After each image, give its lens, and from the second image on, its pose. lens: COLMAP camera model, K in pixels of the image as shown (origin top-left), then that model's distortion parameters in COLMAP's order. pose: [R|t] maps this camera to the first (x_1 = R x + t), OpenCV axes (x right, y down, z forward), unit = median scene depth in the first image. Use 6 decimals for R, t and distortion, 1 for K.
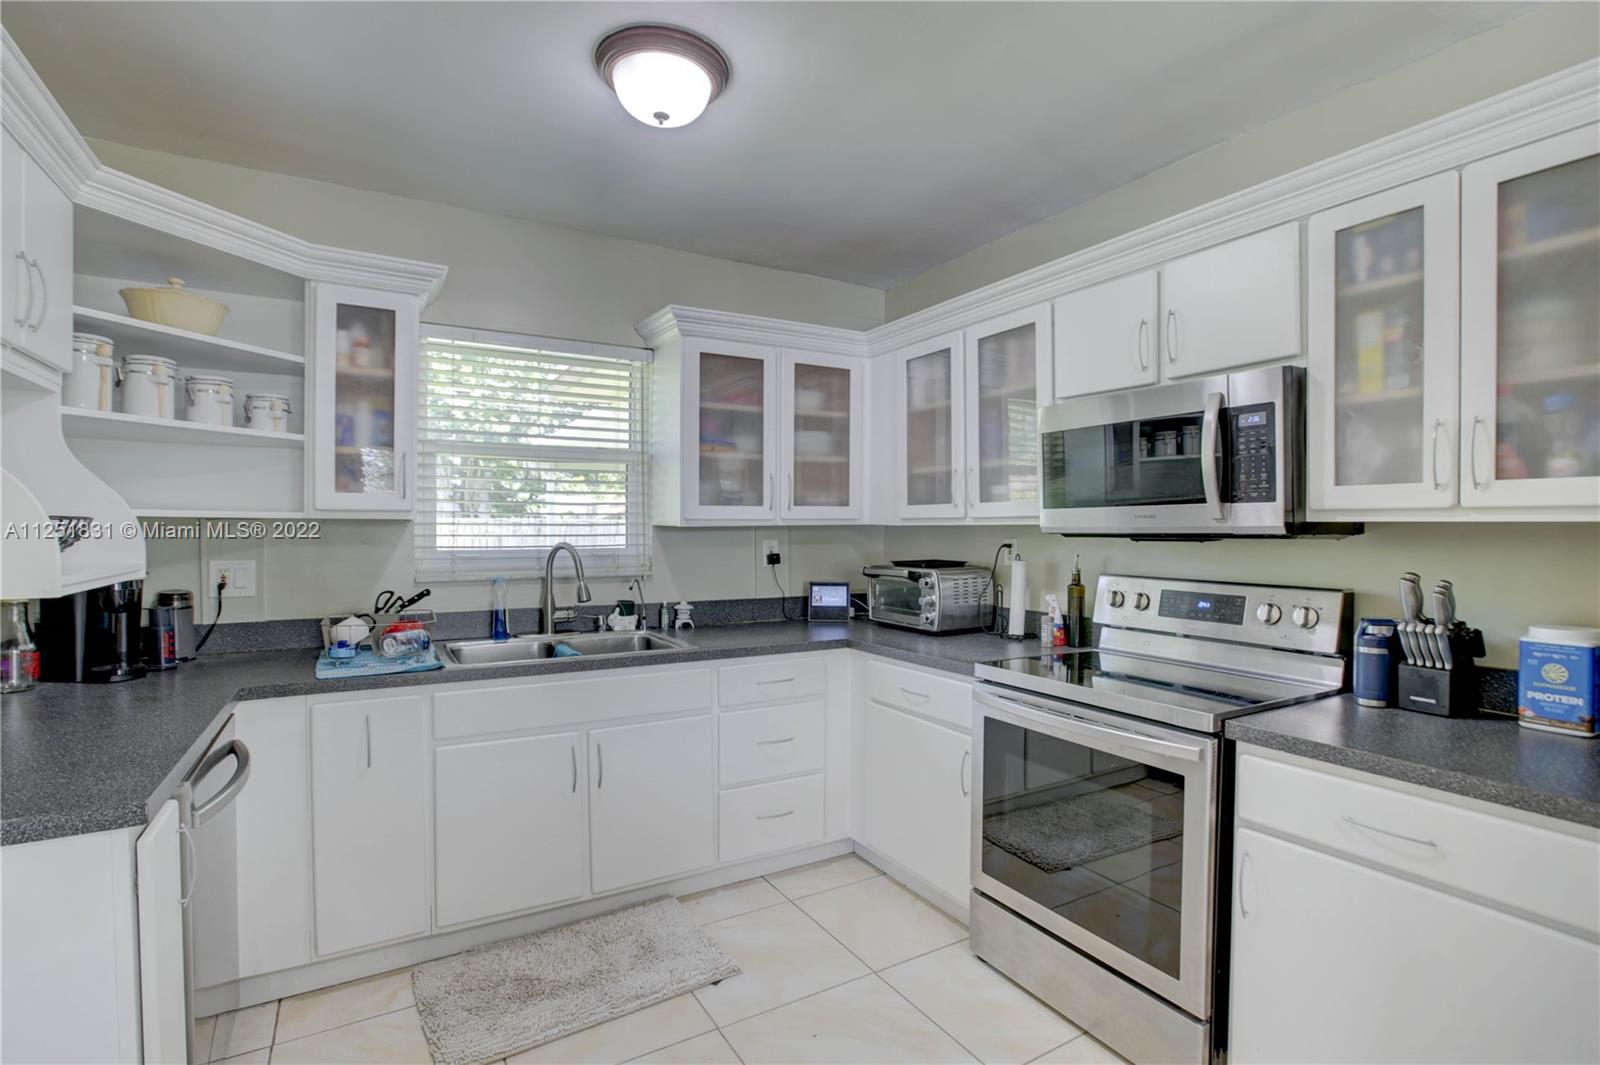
lens RADIAL K [[753.5, 0, 803.9], [0, 753.5, 538.1], [0, 0, 1]] dist [-0.040761, 0.014288]
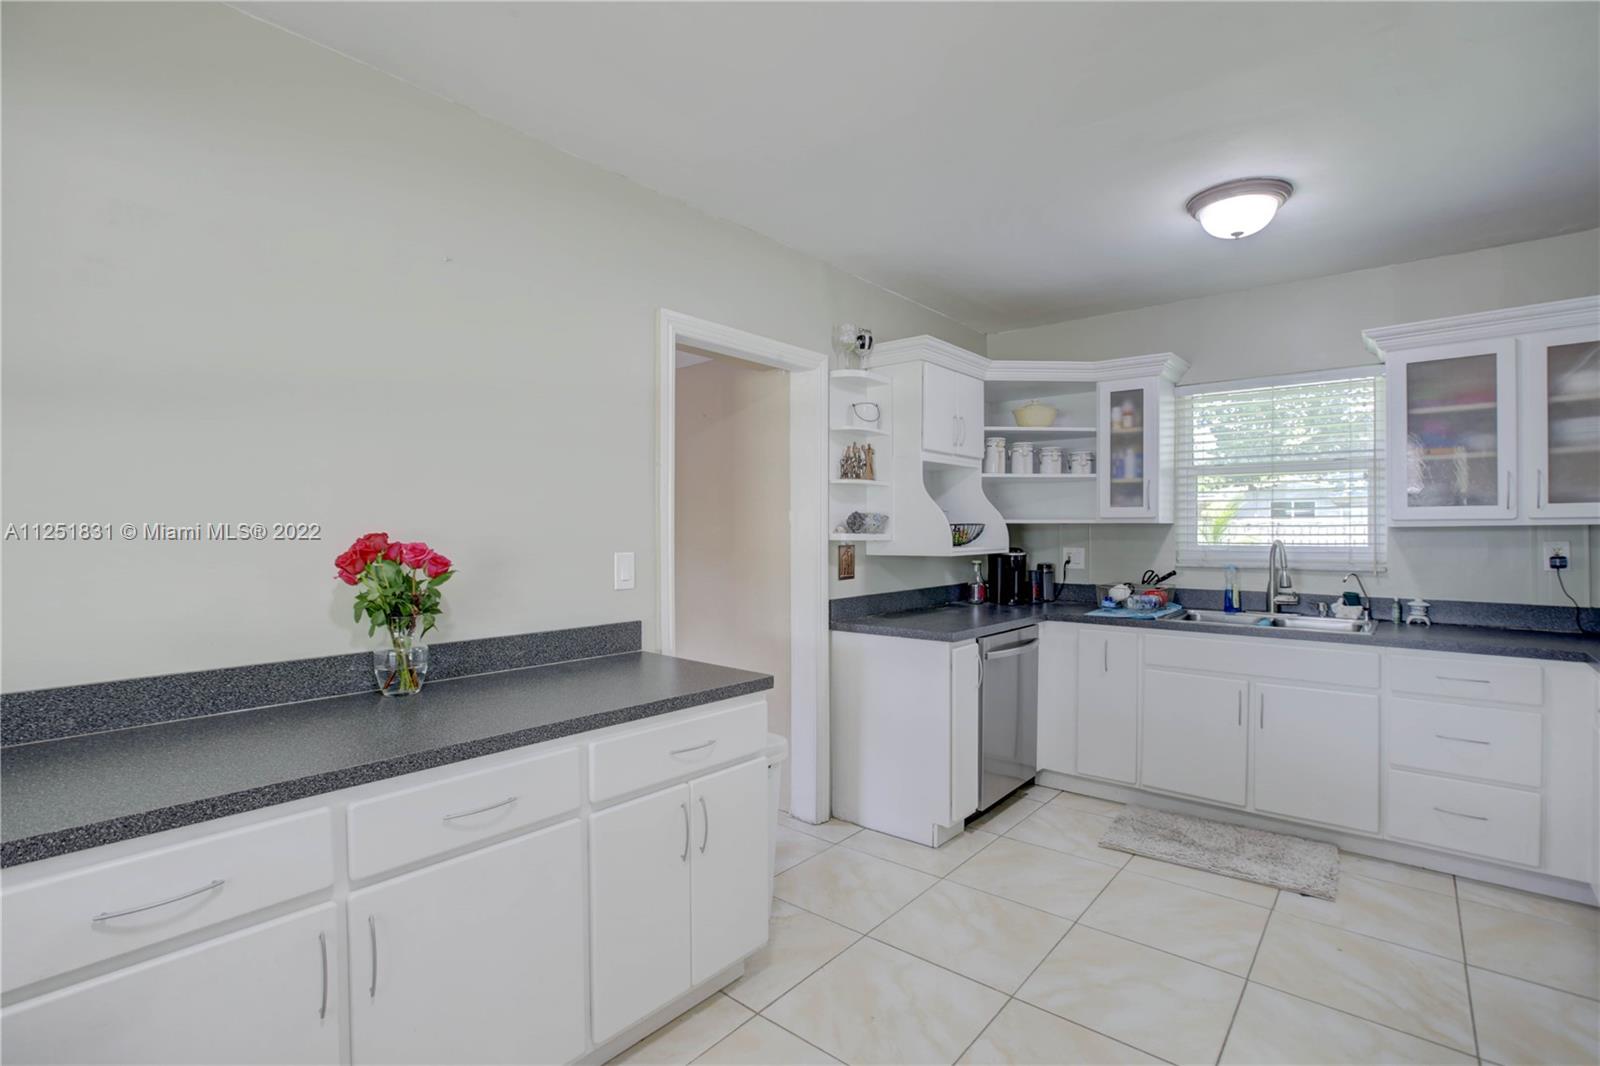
lens RADIAL K [[753.5, 0, 804.4], [0, 753.5, 532.5], [0, 0, 1]] dist [-0.040761, 0.014288]
pose [[0.329262, 0.001528, -0.944237, 0.670212], [-0.010240, 0.999946, -0.001952, 0.004283], [0.944183, 0.010312, 0.329260, -0.173385]]
